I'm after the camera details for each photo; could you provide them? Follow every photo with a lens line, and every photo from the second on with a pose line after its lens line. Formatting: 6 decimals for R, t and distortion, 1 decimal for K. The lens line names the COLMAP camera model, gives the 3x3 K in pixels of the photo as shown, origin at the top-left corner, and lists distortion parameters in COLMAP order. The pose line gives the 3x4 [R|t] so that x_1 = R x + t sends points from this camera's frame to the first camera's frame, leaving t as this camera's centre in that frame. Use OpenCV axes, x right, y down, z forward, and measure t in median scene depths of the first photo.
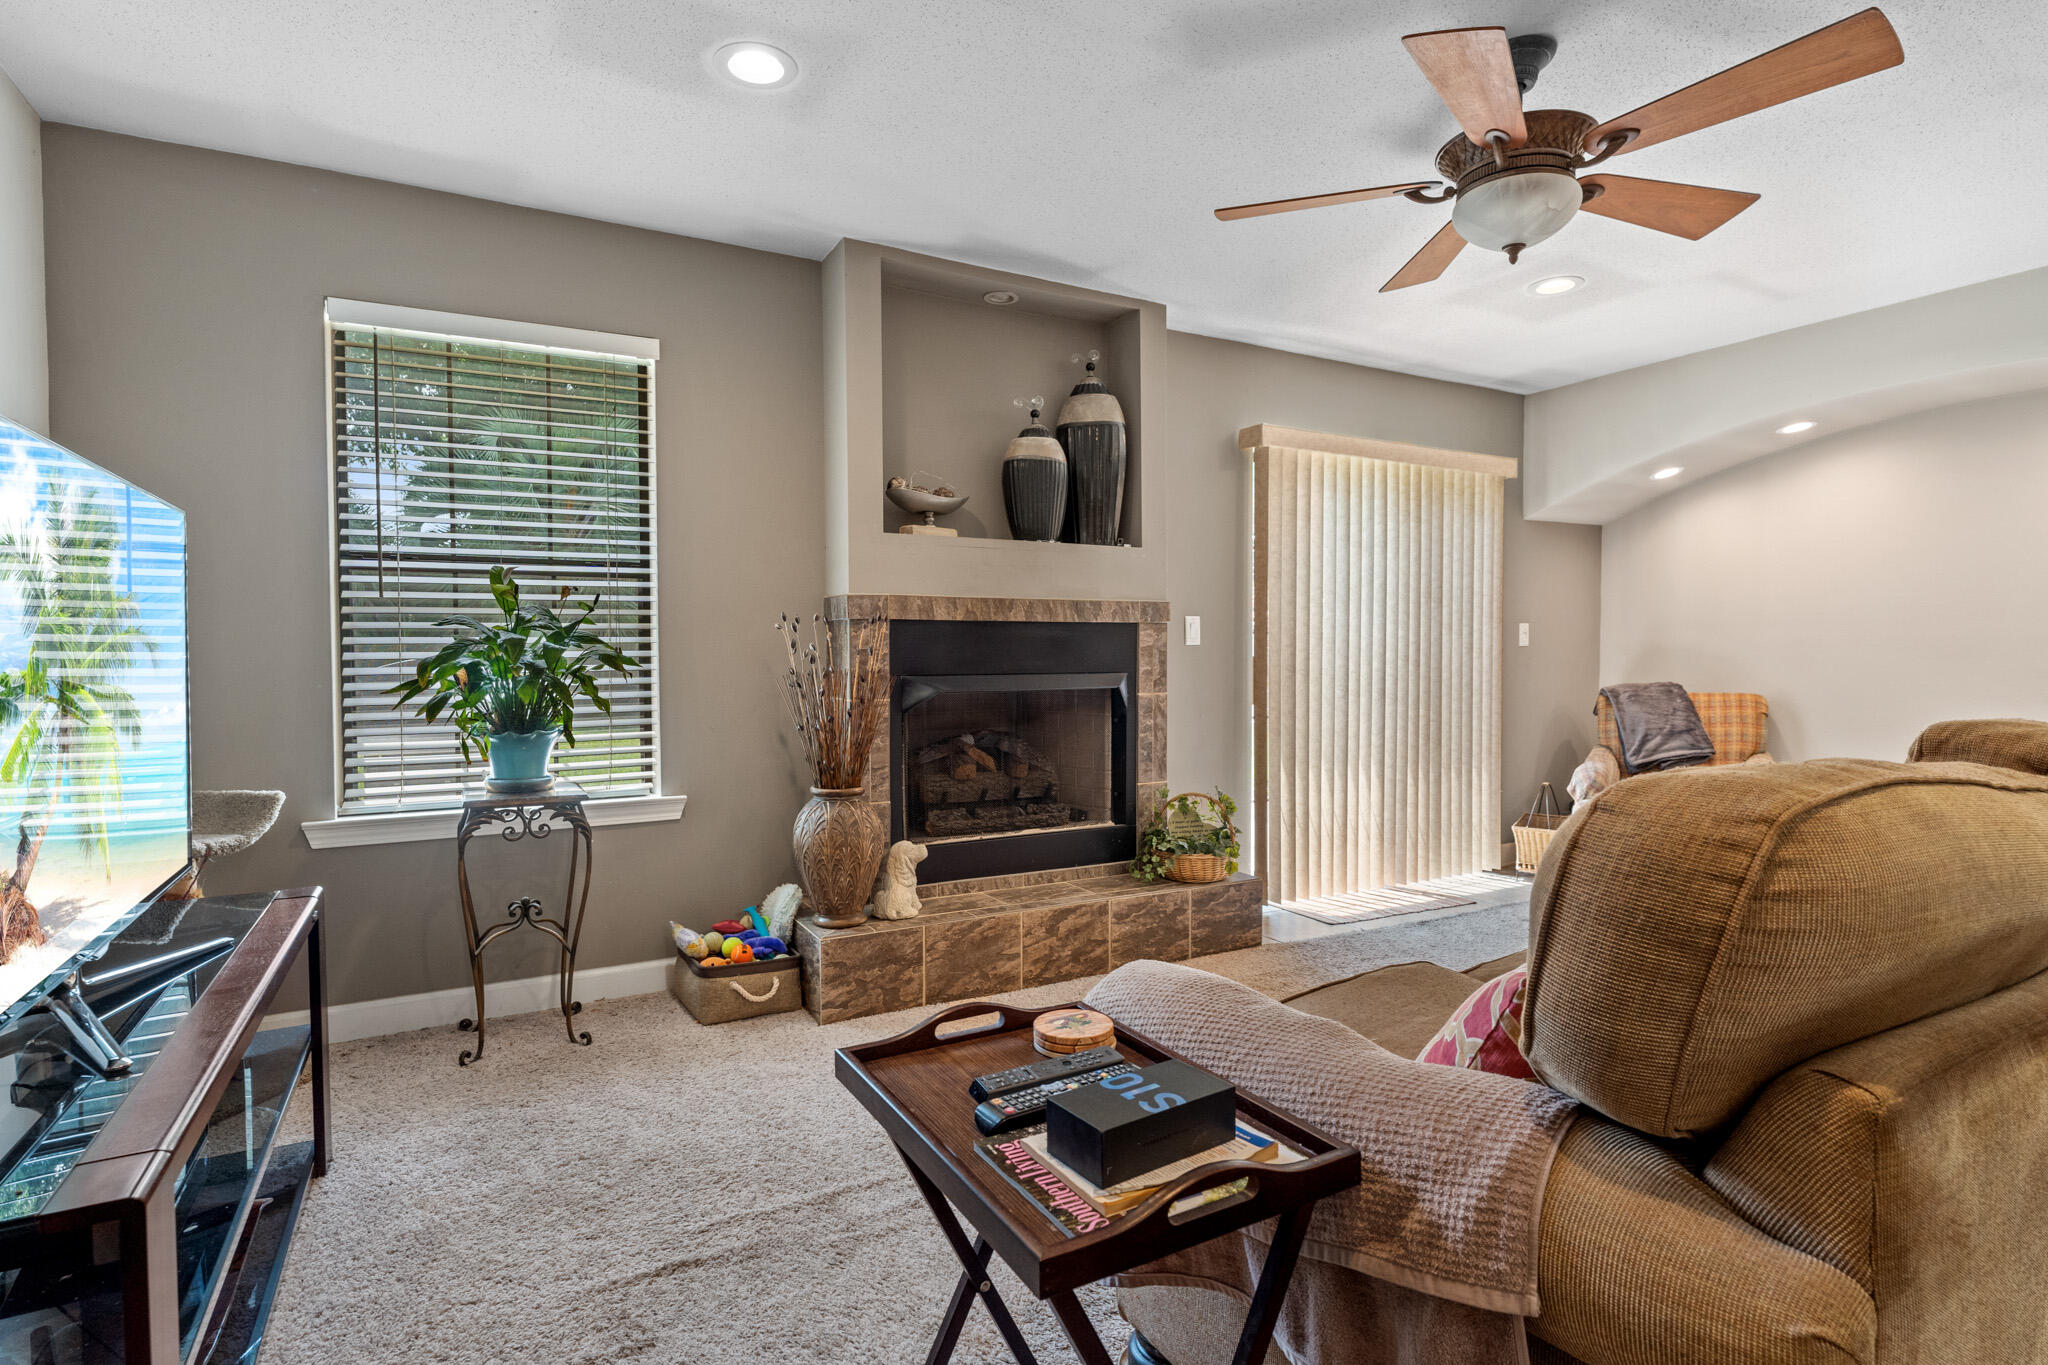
lens RADIAL K [[1022.9, 0, 1024.0], [0, 1022.9, 682.5], [0, 0, 1]] dist [0.000939, -0.001178]
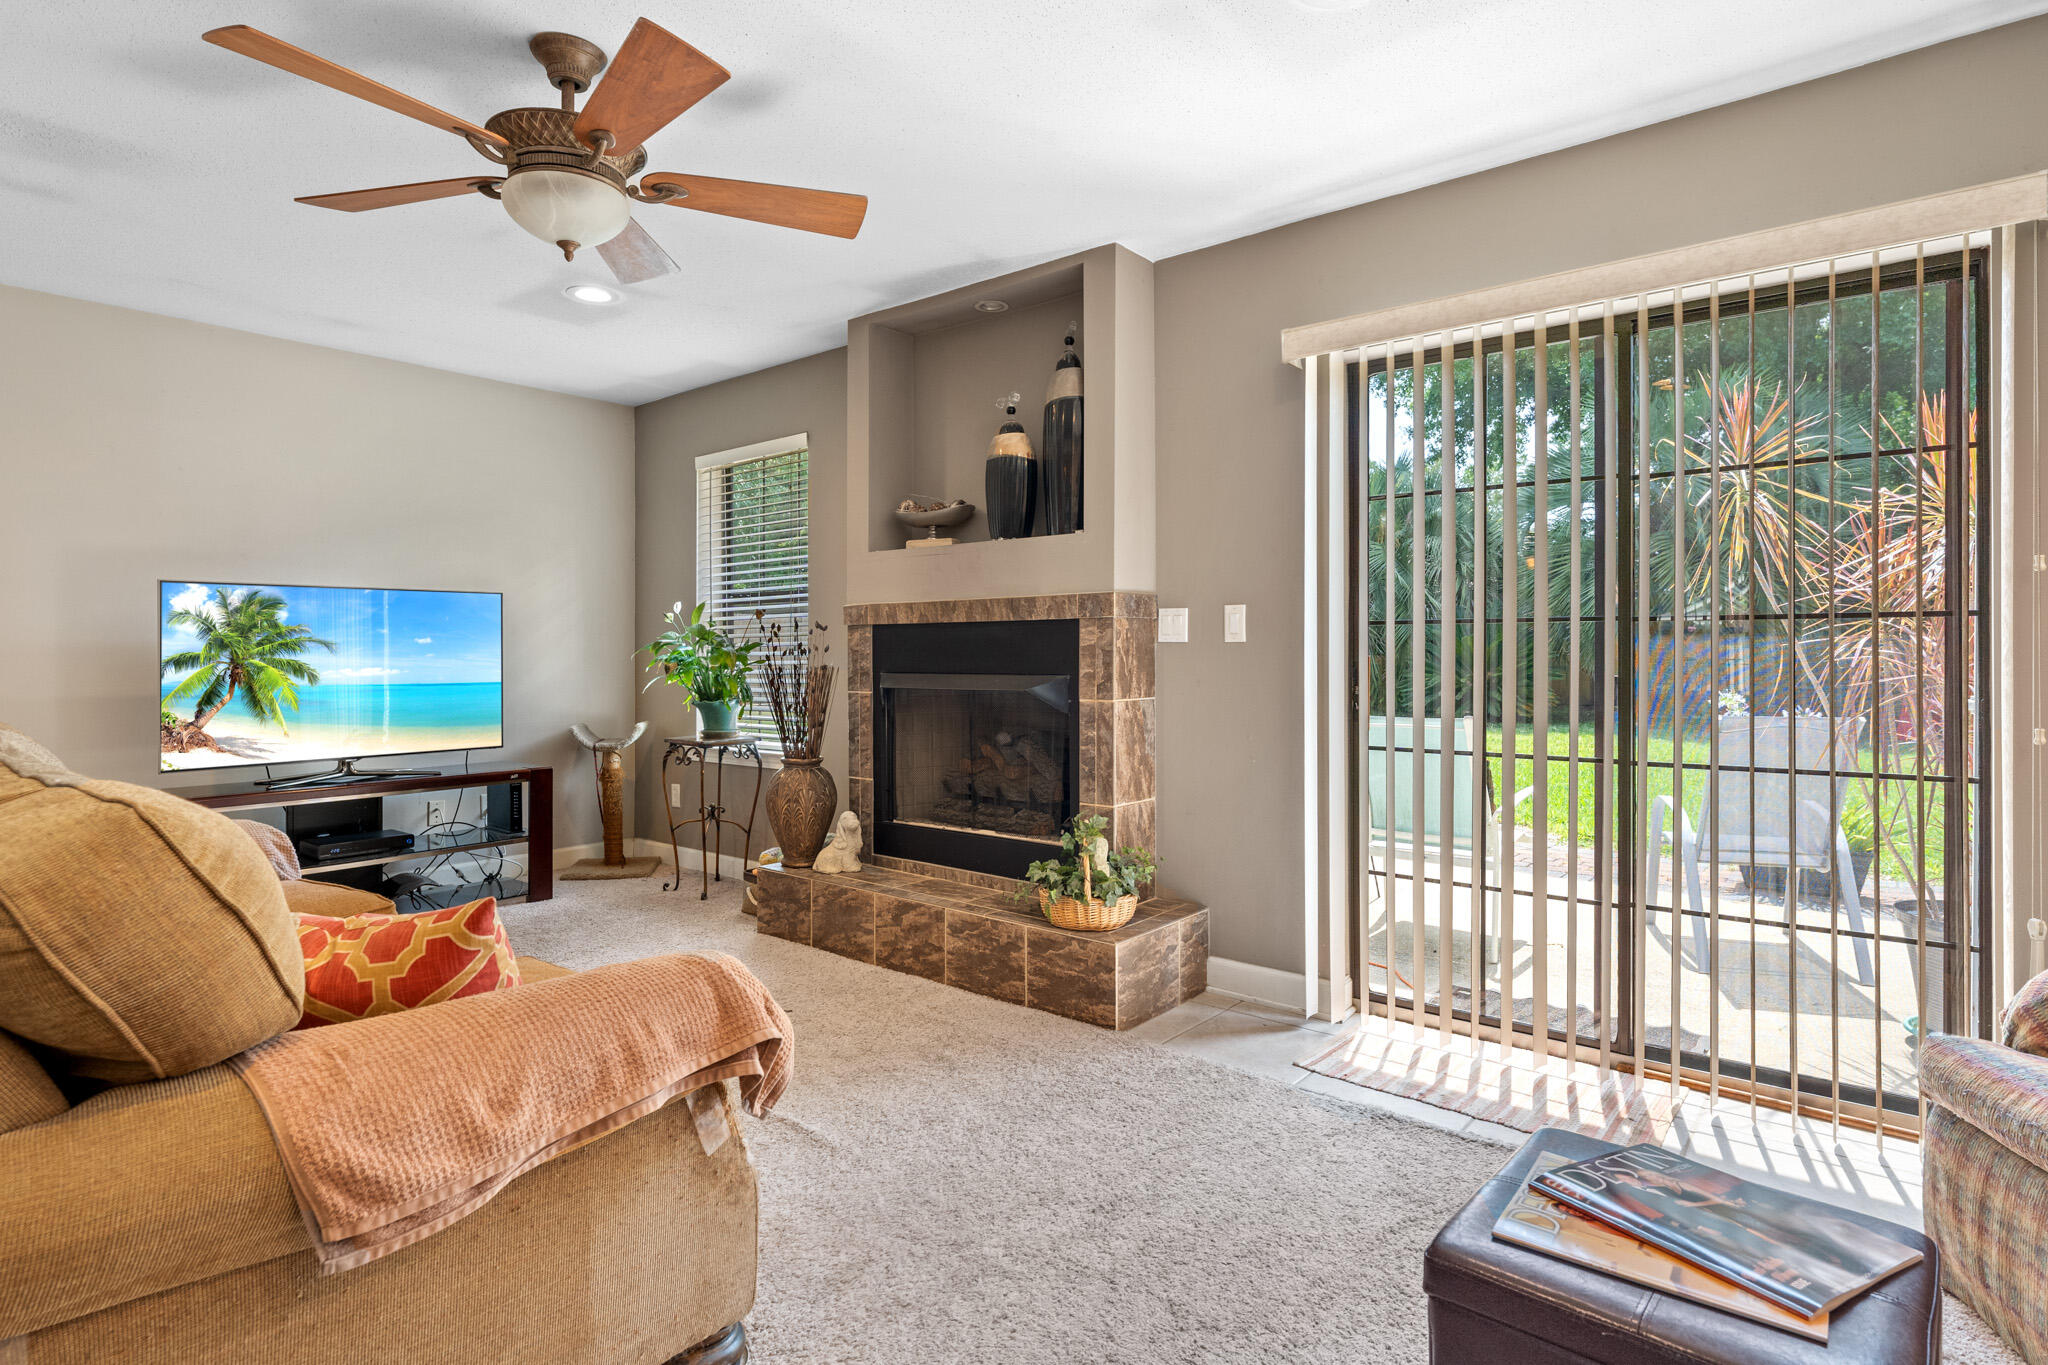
lens RADIAL K [[1056.5, 0, 1020.7], [0, 1056.5, 651.0], [0, 0, 1]] dist [-0.000514, 0.000915]
pose [[0.368996, -0.000102, -0.929431, 0.961355], [-0.025151, 0.999633, -0.010095, -0.020929], [0.929091, 0.027101, 0.368858, 0.638152]]
